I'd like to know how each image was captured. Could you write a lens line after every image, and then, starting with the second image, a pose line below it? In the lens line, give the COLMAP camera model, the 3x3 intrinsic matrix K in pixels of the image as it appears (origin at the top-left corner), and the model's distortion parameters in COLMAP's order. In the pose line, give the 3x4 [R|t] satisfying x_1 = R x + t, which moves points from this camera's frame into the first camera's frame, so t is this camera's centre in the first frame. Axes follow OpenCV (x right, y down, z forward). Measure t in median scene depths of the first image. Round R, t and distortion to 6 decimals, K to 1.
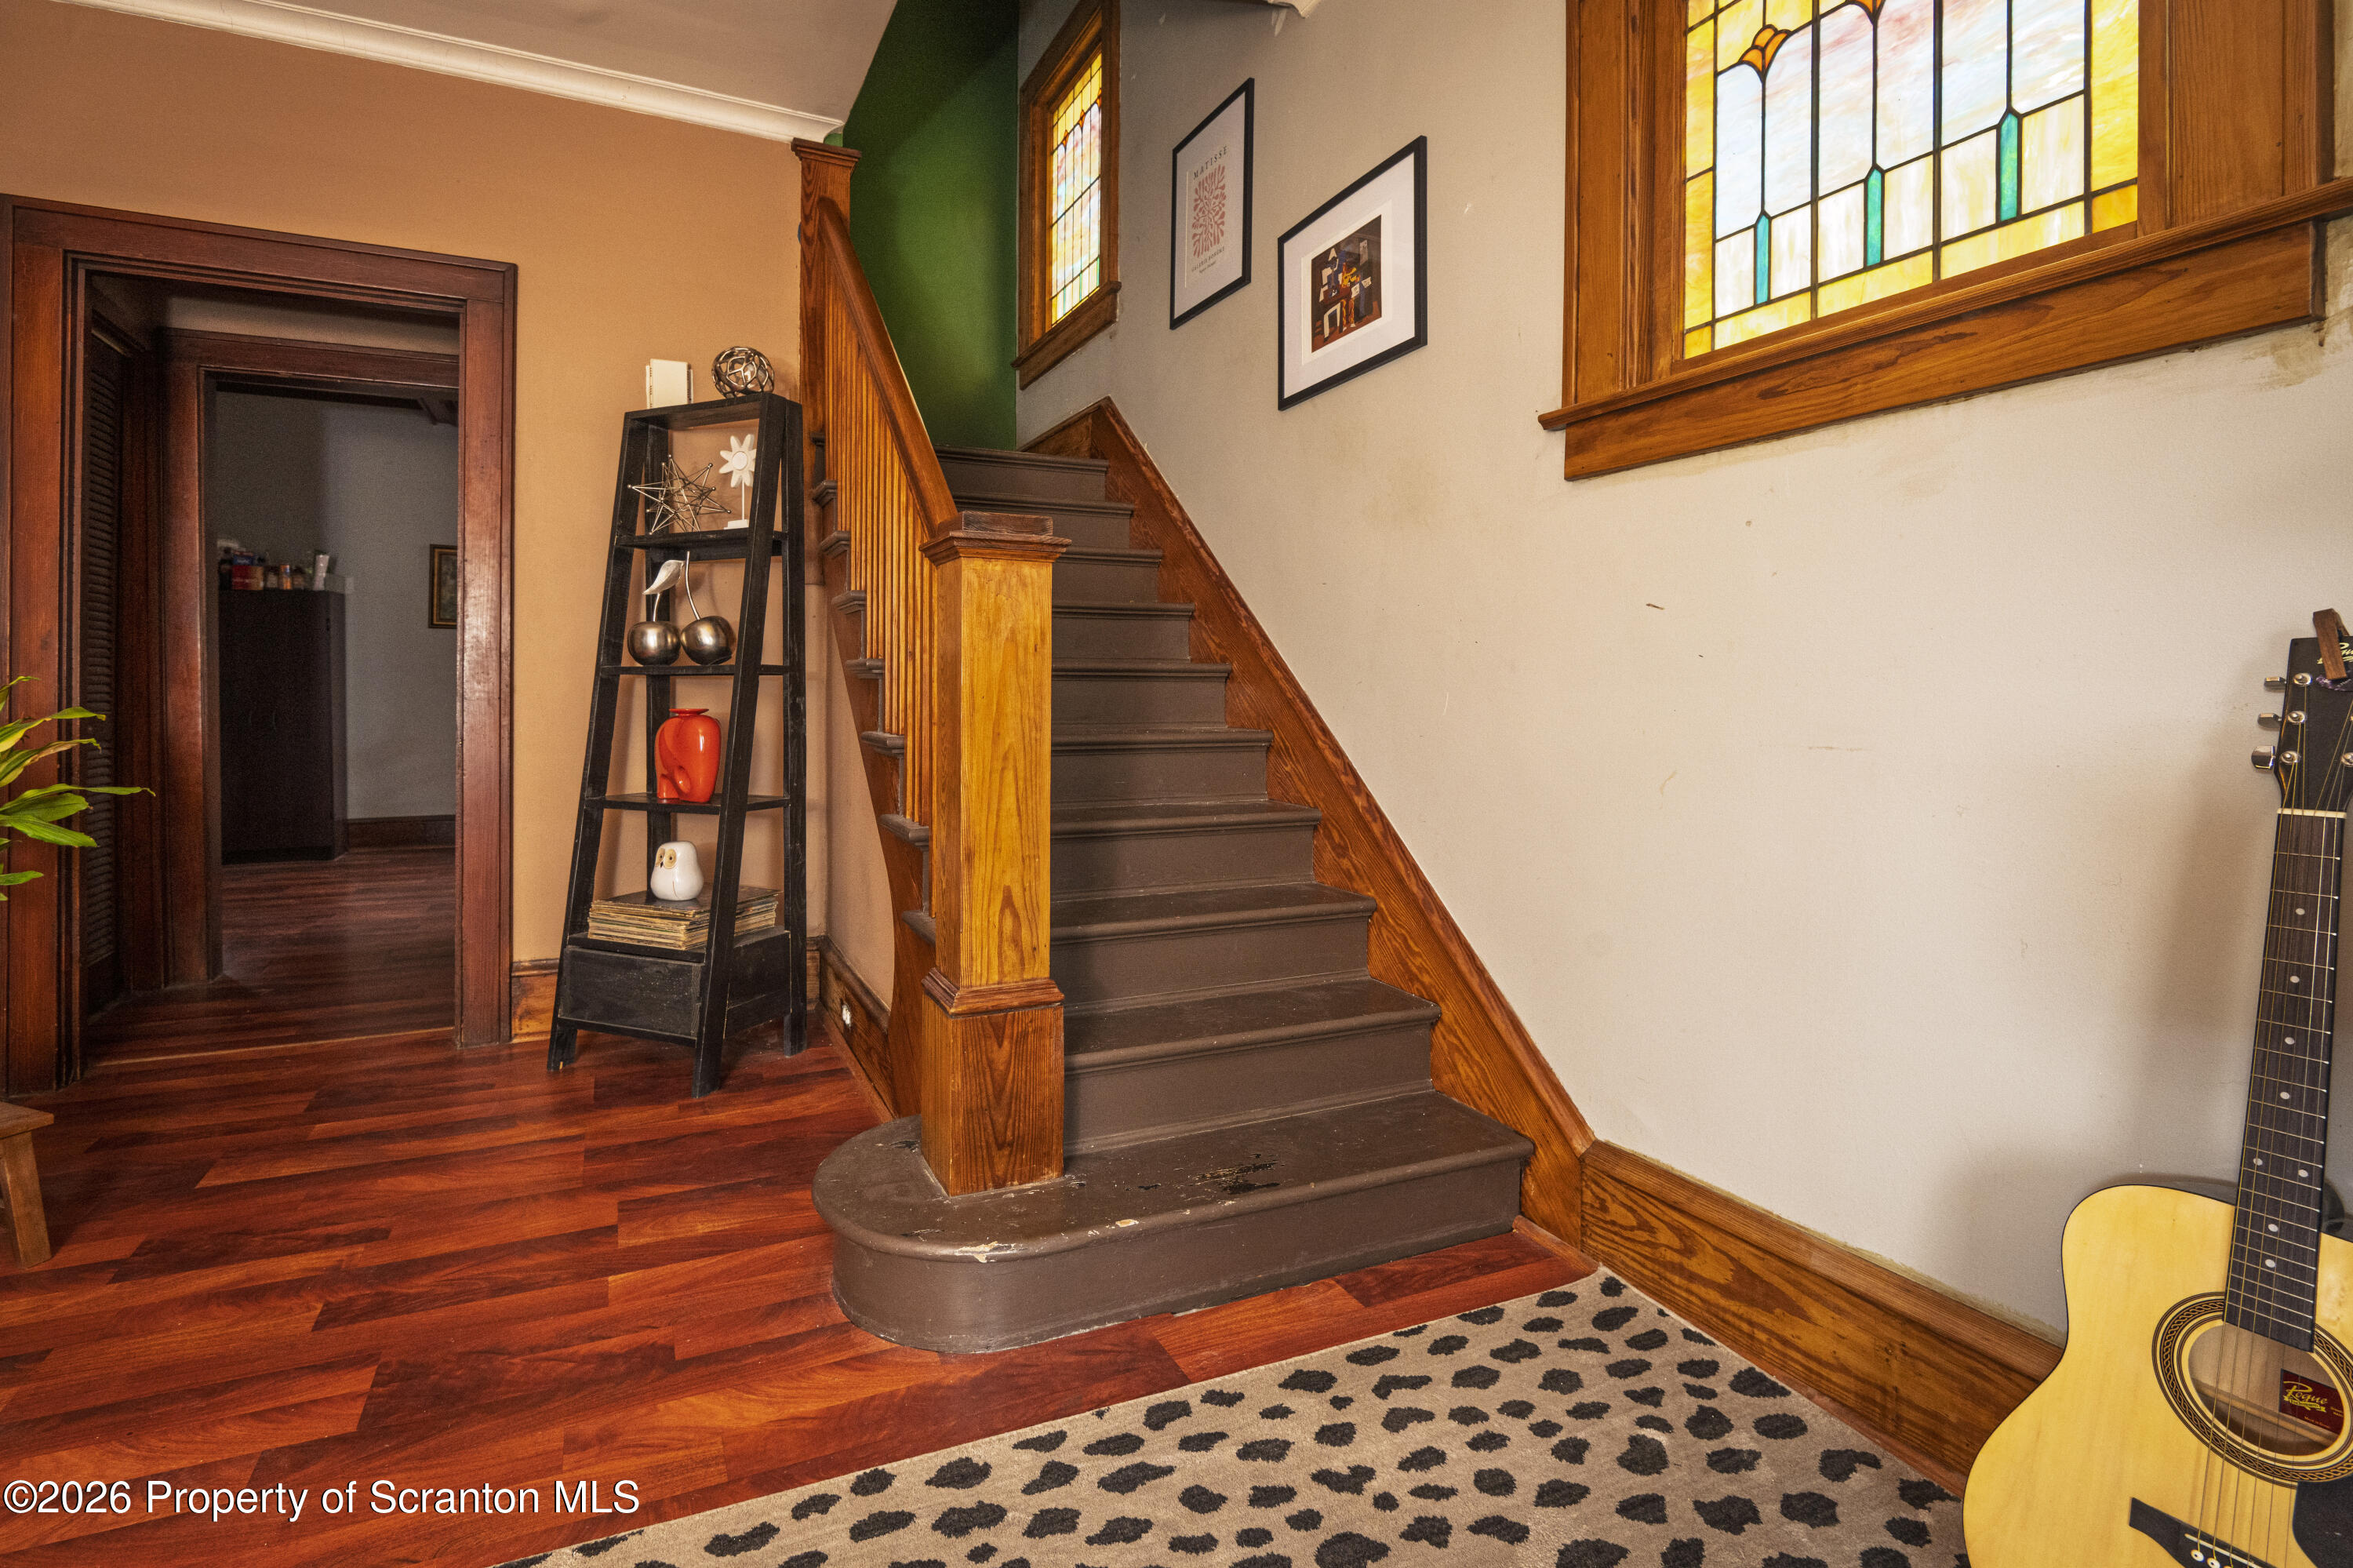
lens RADIAL K [[1088.7, 0, 1184.6], [0, 1088.7, 695.8], [0, 0, 1]] dist [0.002311, -0.007674]
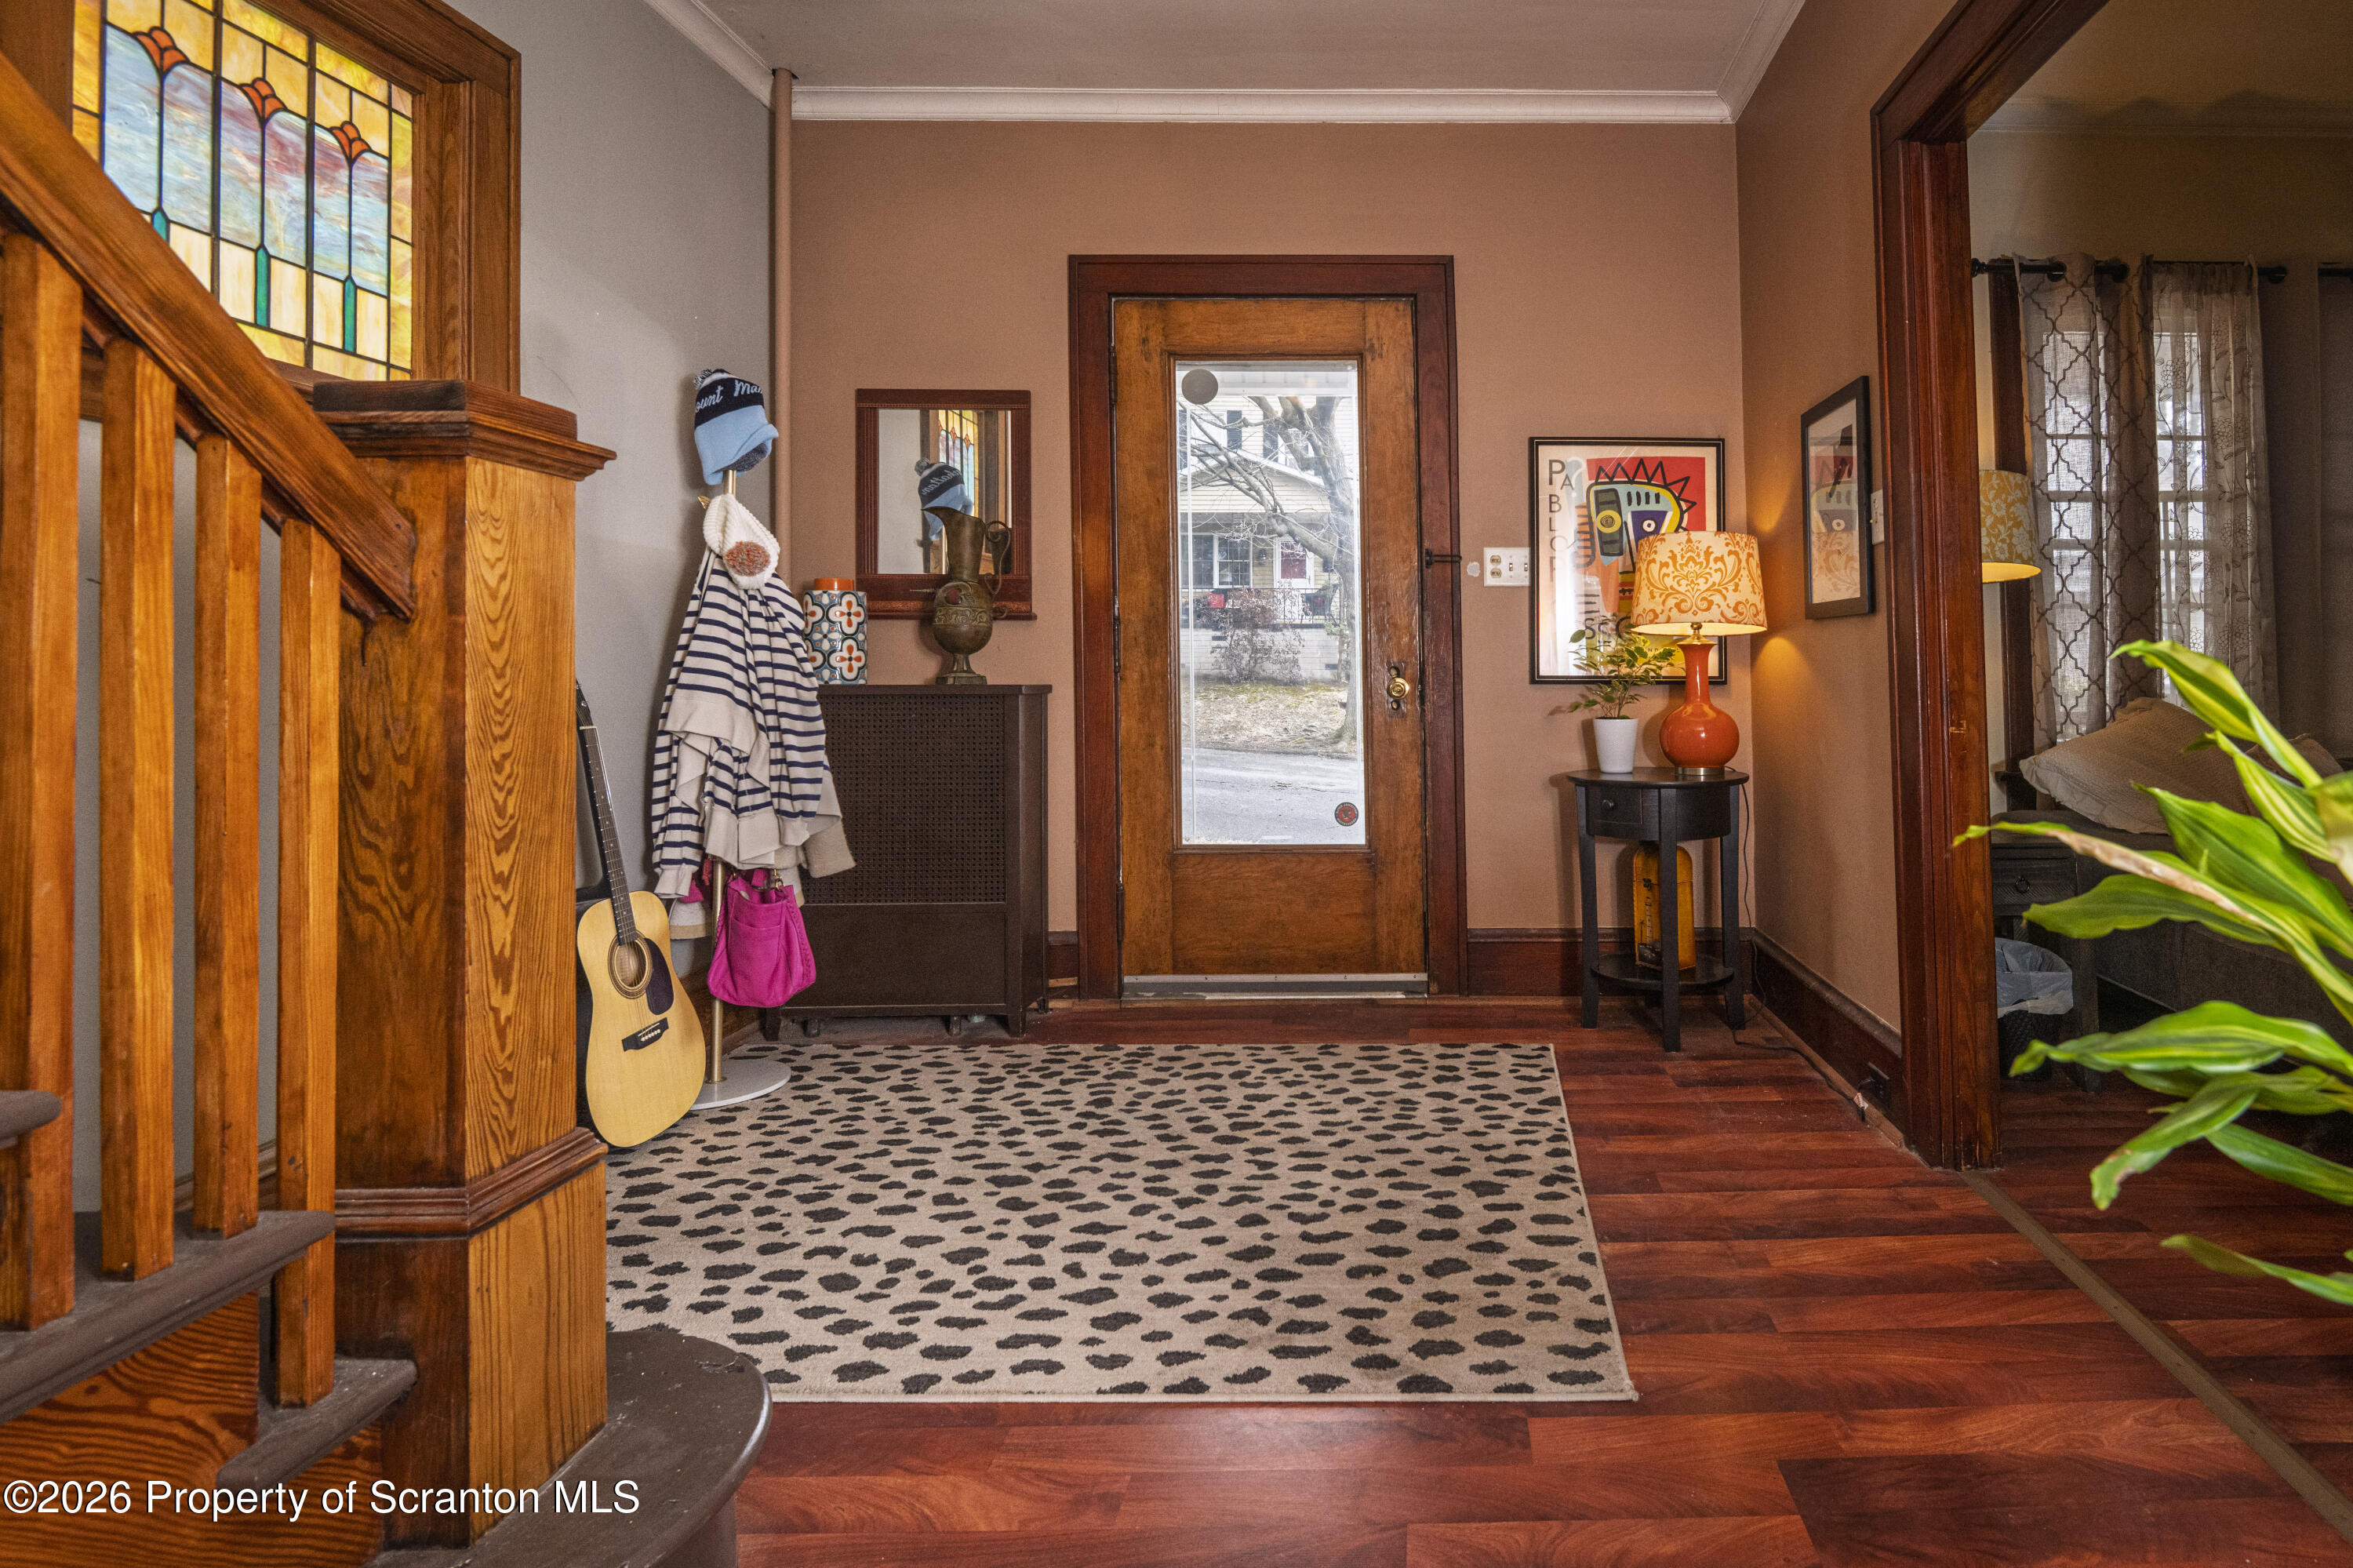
lens RADIAL K [[1108.8, 0, 1179.3], [0, 1108.8, 813.1], [0, 0, 1]] dist [0.000723, -0.000262]
pose [[-0.772283, -0.064928, 0.631952, -0.559135], [0.025874, 0.990723, 0.133408, 0.002525], [-0.634751, 0.119380, -0.763439, 0.778279]]
